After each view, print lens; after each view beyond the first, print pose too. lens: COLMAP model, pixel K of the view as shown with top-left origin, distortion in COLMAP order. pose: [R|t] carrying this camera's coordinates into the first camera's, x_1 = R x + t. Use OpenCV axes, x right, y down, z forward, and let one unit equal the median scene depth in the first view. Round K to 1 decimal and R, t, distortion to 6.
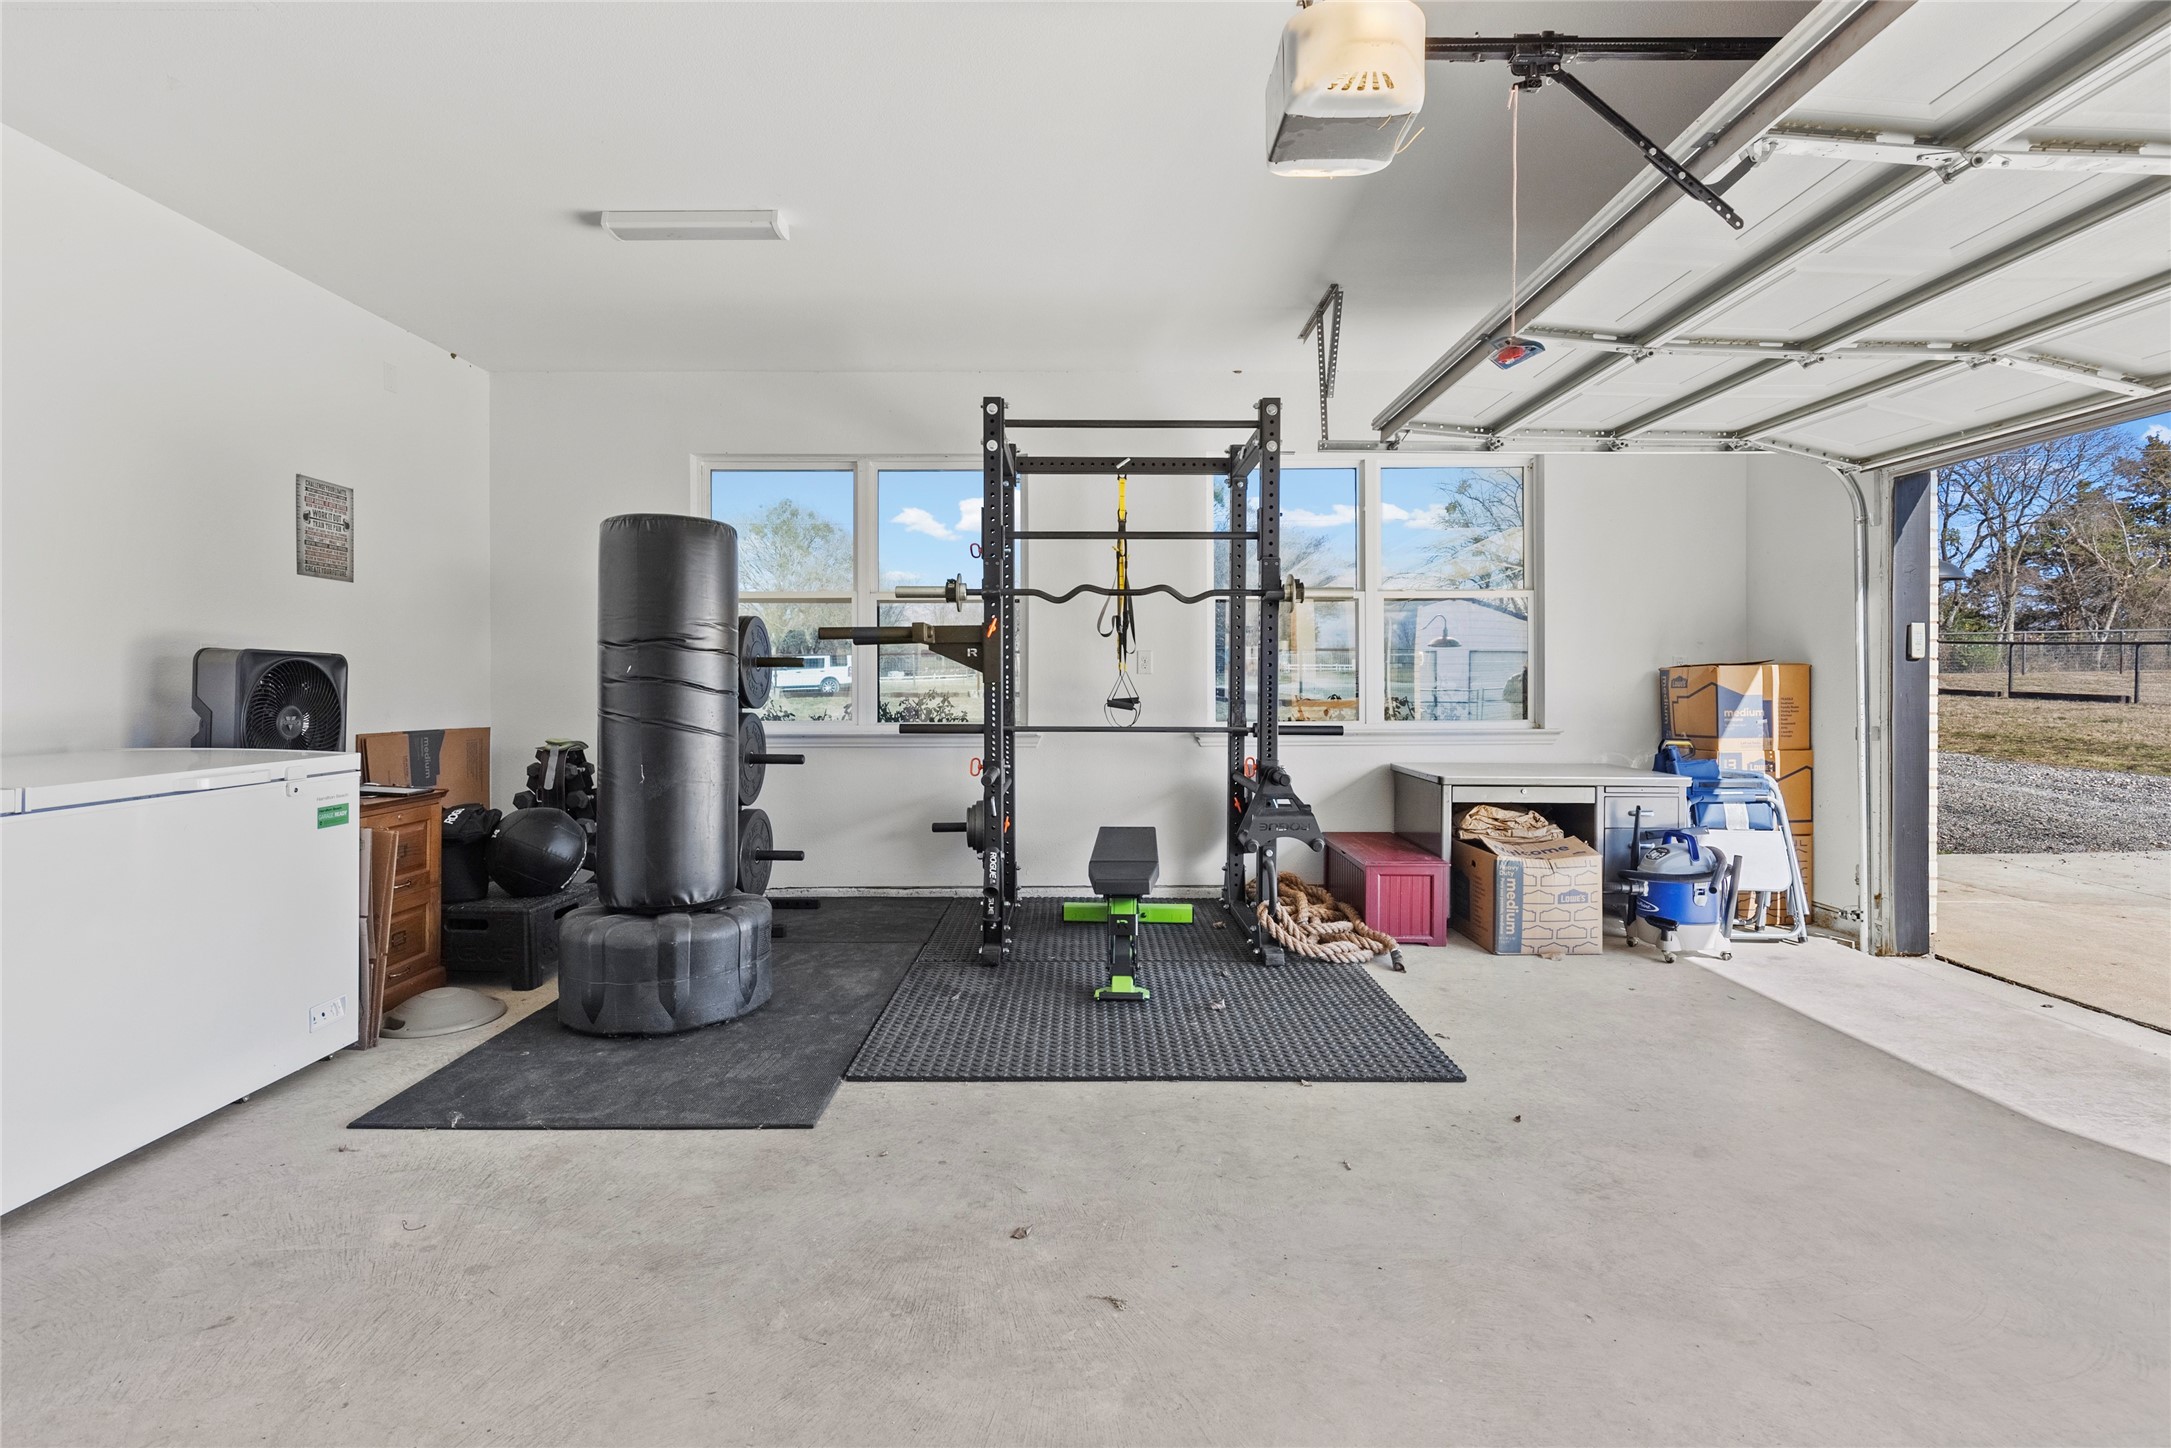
lens RADIAL K [[1007.8, 0, 1082.7], [0, 1007.8, 714.4], [0, 0, 1]] dist [0.002795, 0.000401]
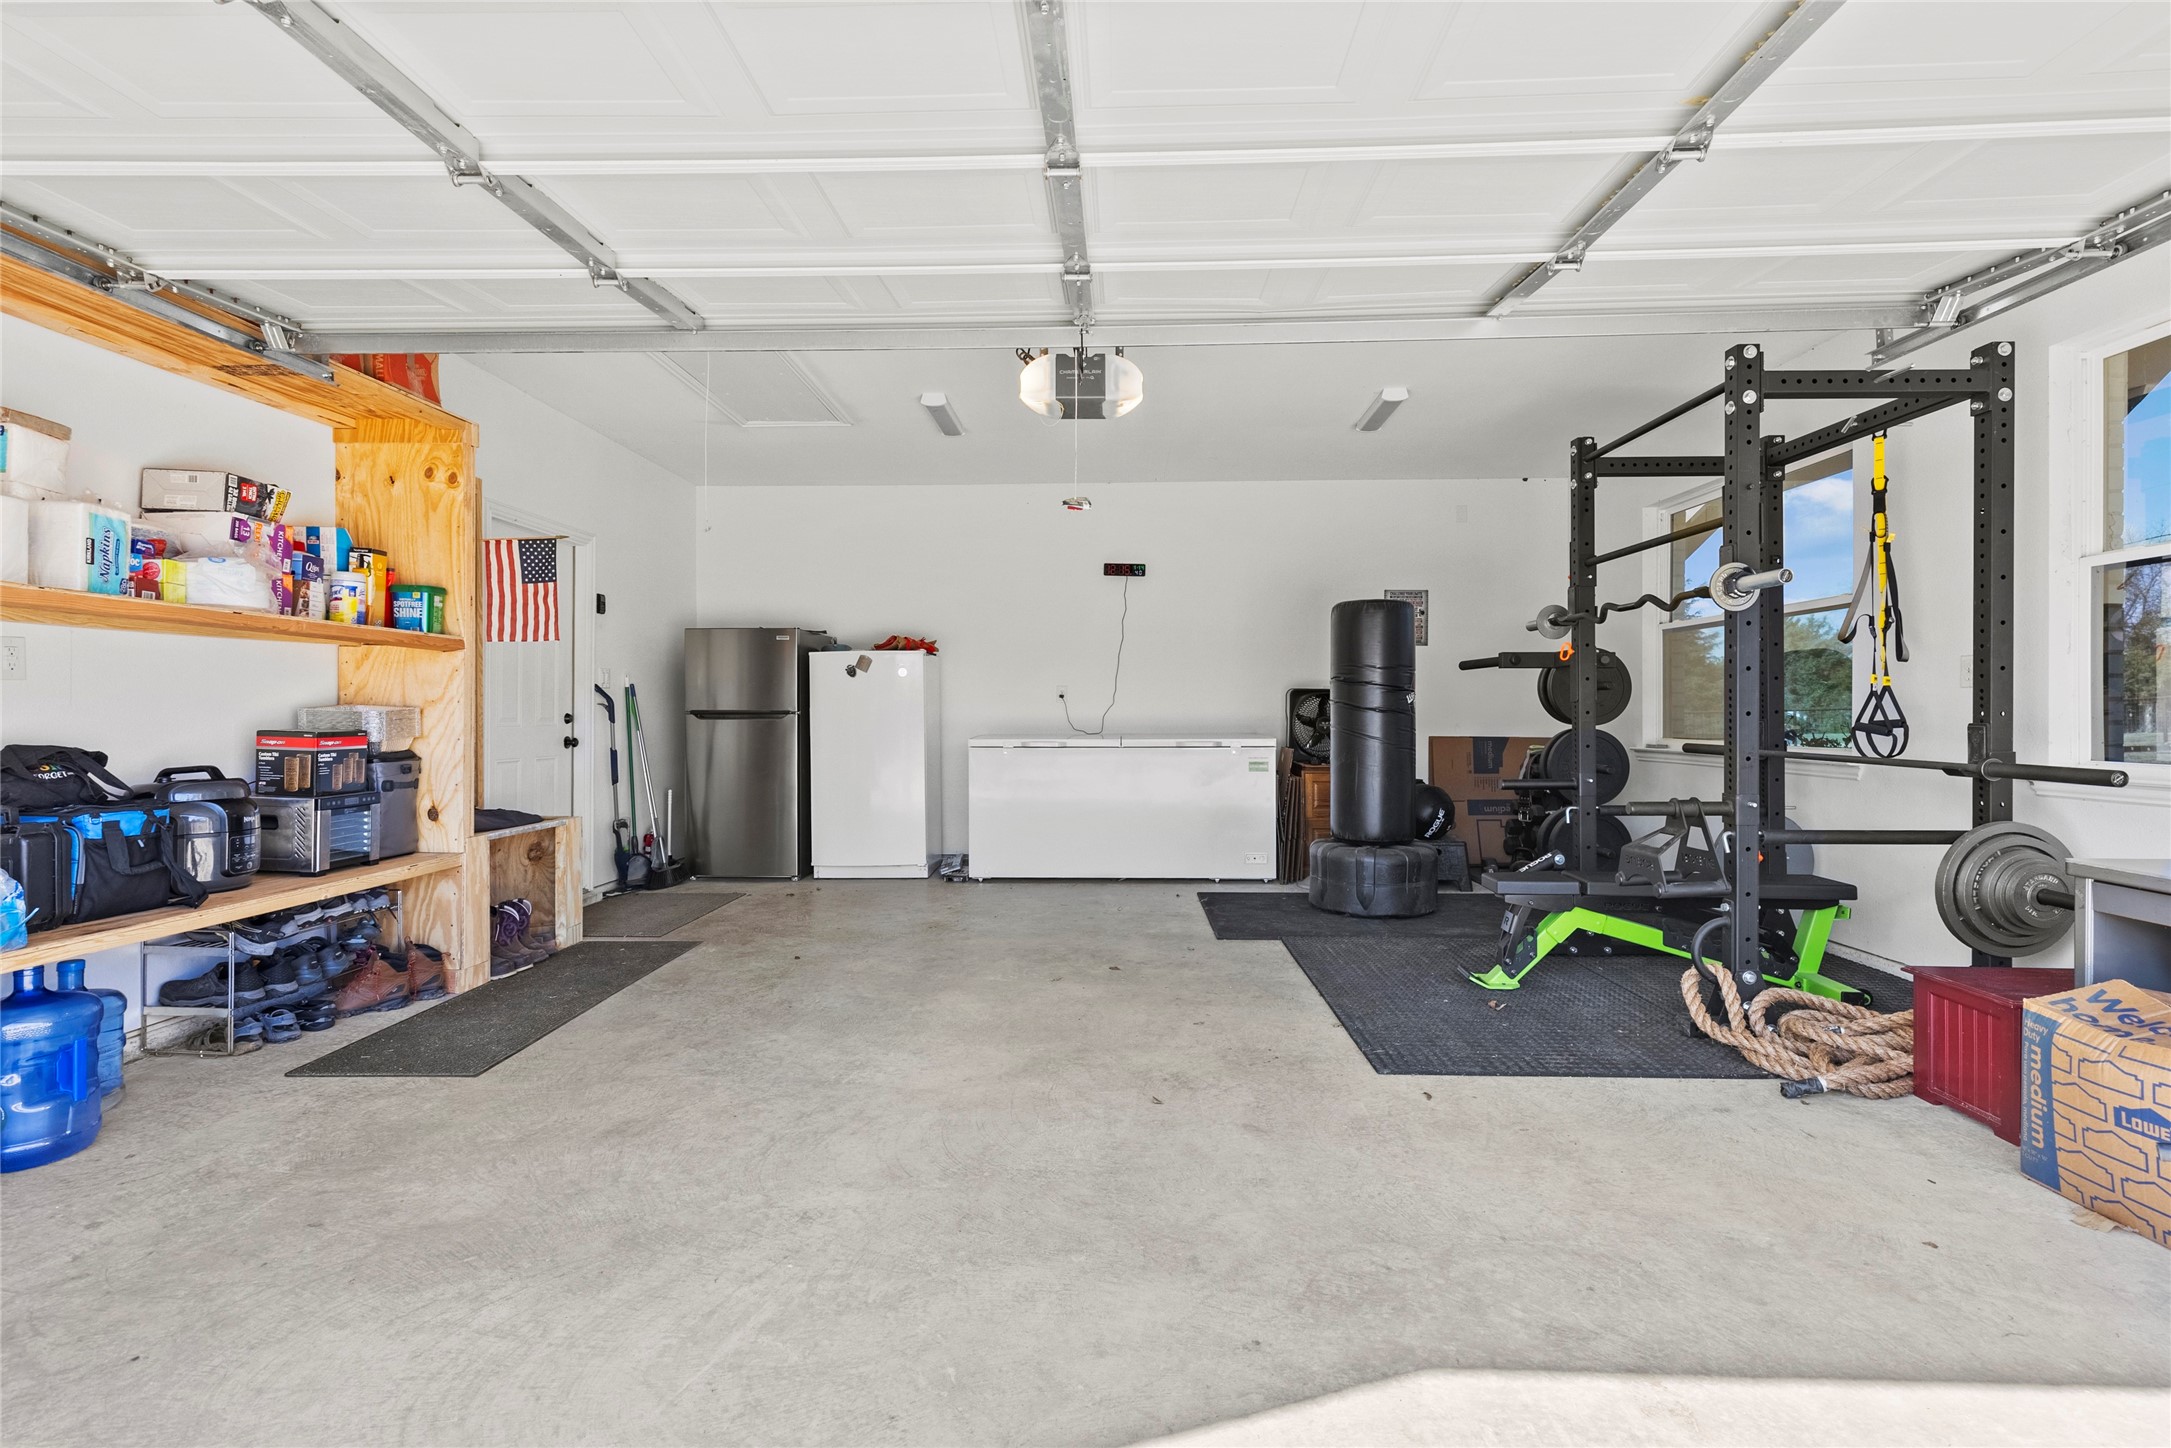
lens RADIAL K [[1007.8, 0, 1084.5], [0, 1007.8, 716.7], [0, 0, 1]] dist [0.002795, 0.000401]
pose [[-0.025729, 0.004393, -0.999659, 1.001102], [-0.036616, 0.999315, 0.005334, -0.000491], [0.998998, 0.036741, -0.025551, 0.494804]]
